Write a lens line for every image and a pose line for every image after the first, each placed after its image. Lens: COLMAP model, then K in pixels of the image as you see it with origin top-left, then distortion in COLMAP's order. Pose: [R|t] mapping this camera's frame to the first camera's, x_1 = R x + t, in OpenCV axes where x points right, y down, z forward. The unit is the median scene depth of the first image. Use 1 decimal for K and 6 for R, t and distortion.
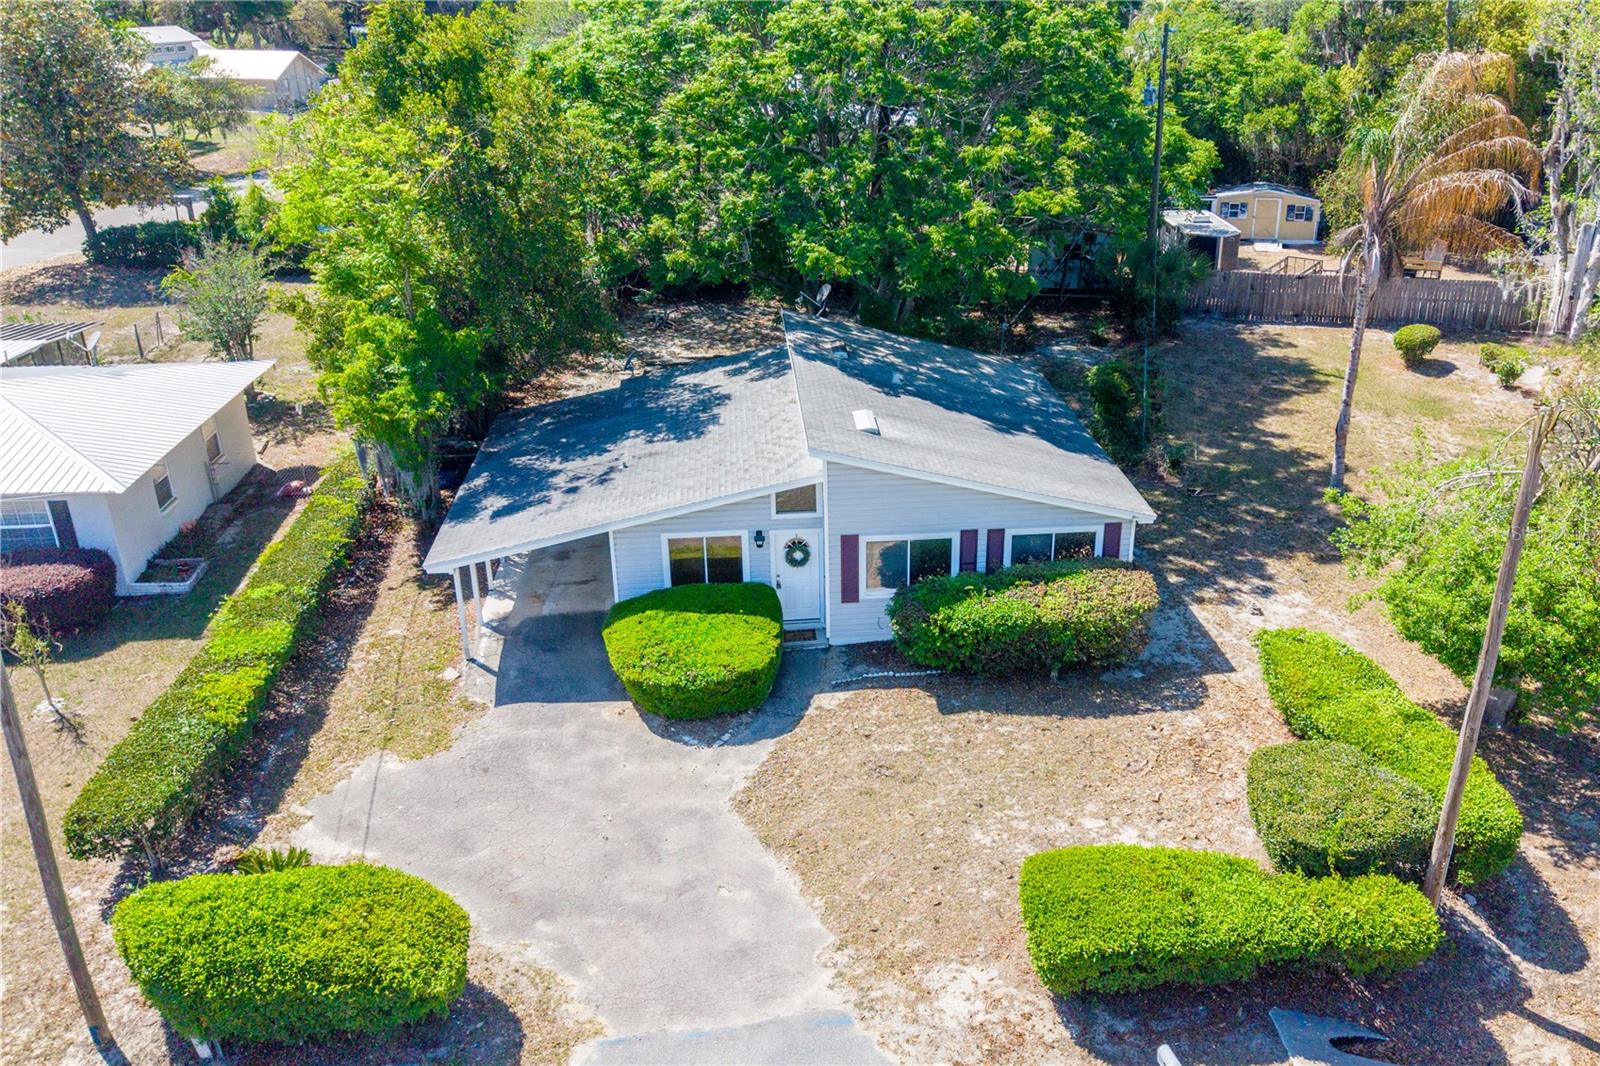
lens RADIAL K [[1267.3, 0, 918.6], [0, 1267.3, 534.2], [0, 0, 1]] dist [-0.000099, -0.007110]
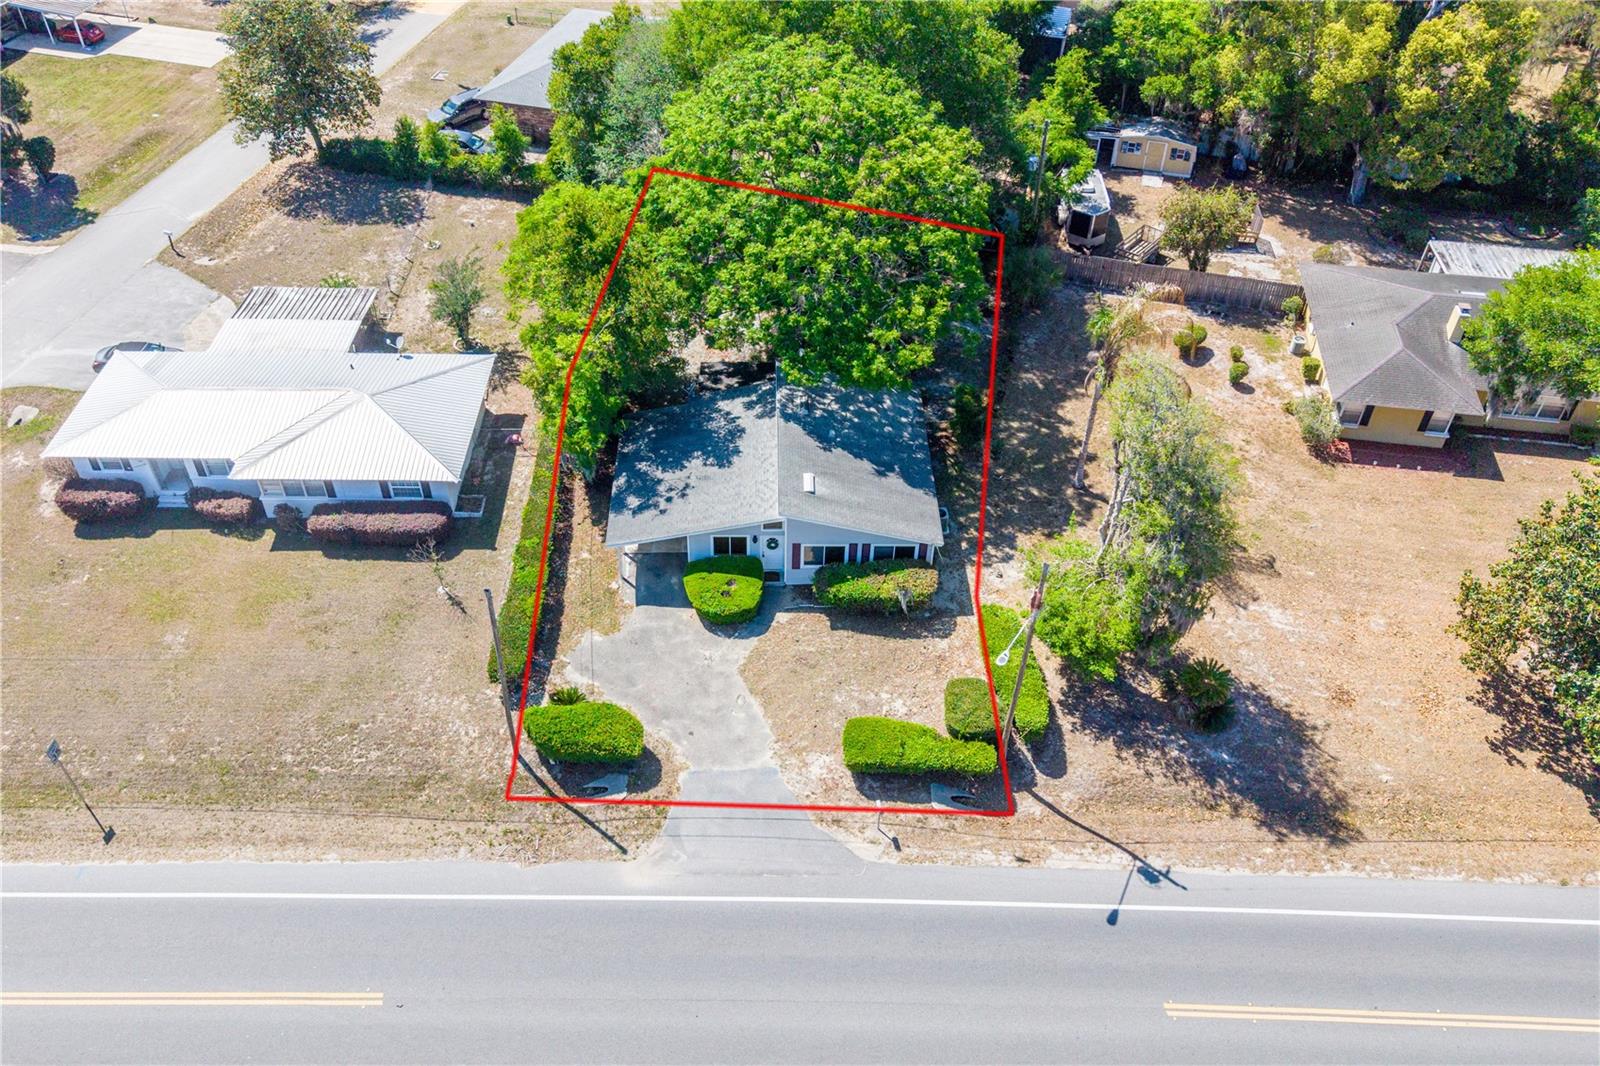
lens RADIAL K [[1208.5, 0, 796.4], [0, 1208.5, 530.6], [0, 0, 1]] dist [0.027335, -0.007725]
pose [[0.992410, 0.084556, -0.089293, 0.123953], [-0.052312, 0.947403, 0.315739, -0.658994], [0.111294, -0.308672, 0.944635, -0.918781]]
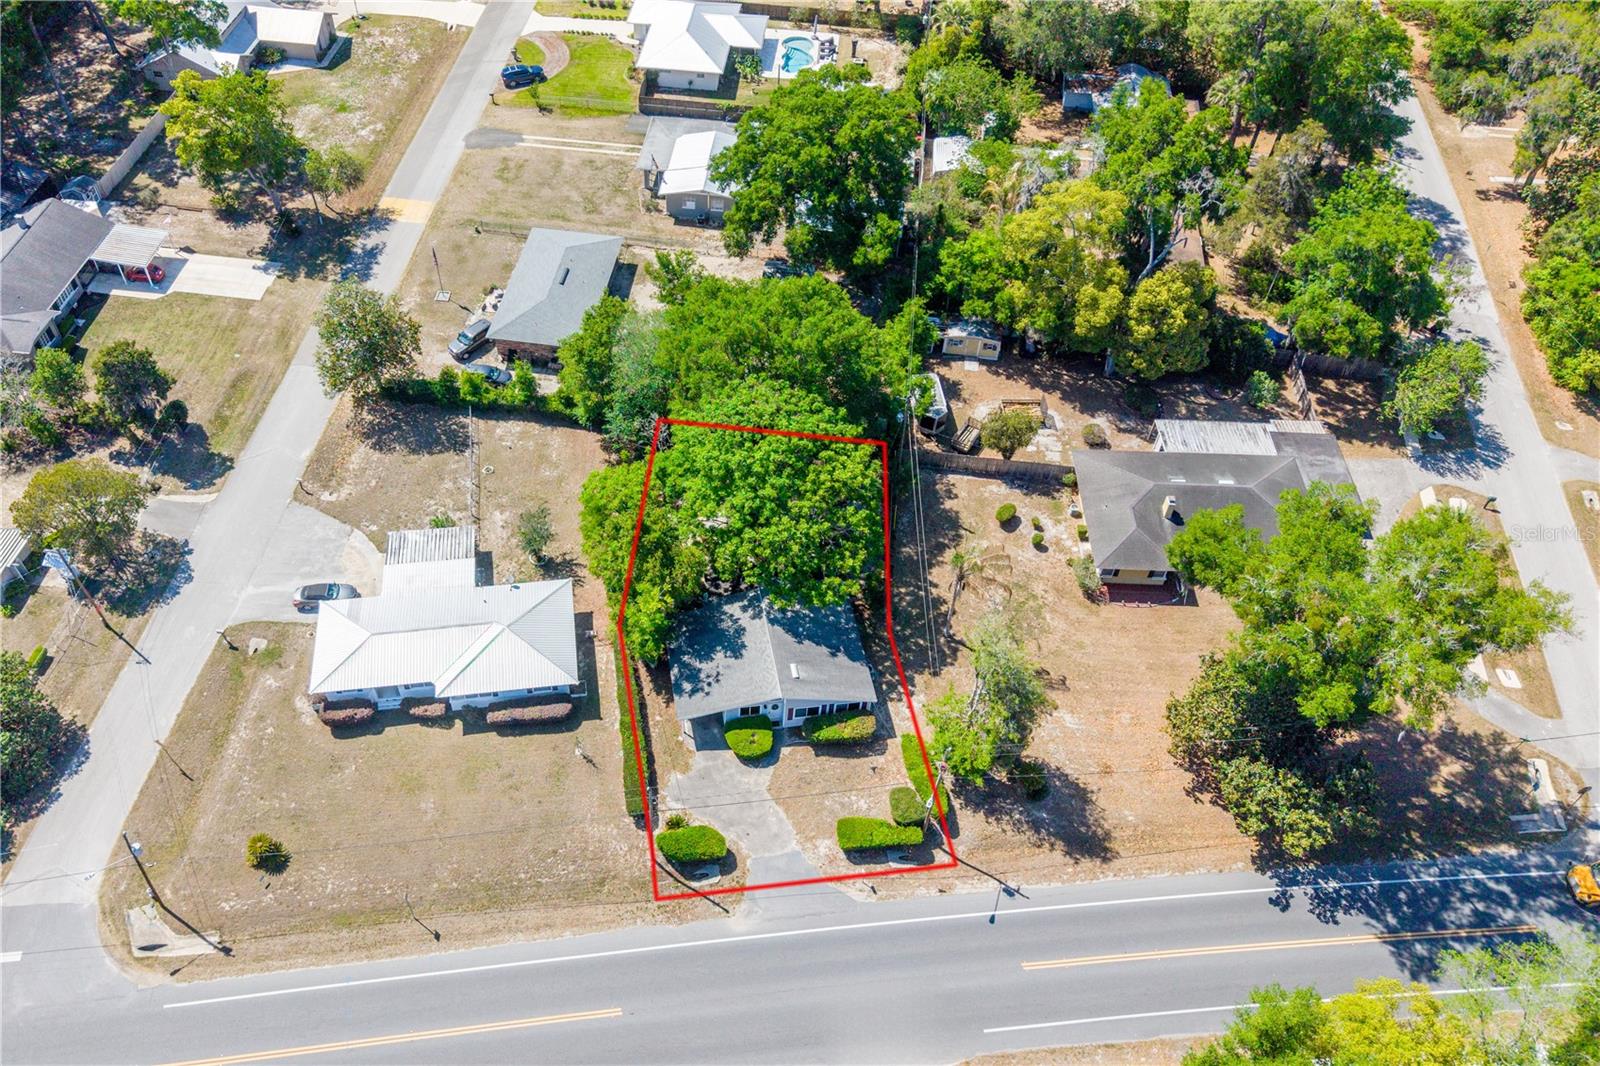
lens RADIAL K [[1173.0, 0, 724.4], [0, 1173.0, 529.9], [0, 0, 1]] dist [0.115186, -0.207848]
pose [[0.999990, -0.002561, -0.003672, -0.230832], [0.003868, 0.907231, 0.420615, -1.870890], [0.002254, -0.420625, 0.907232, -1.839112]]
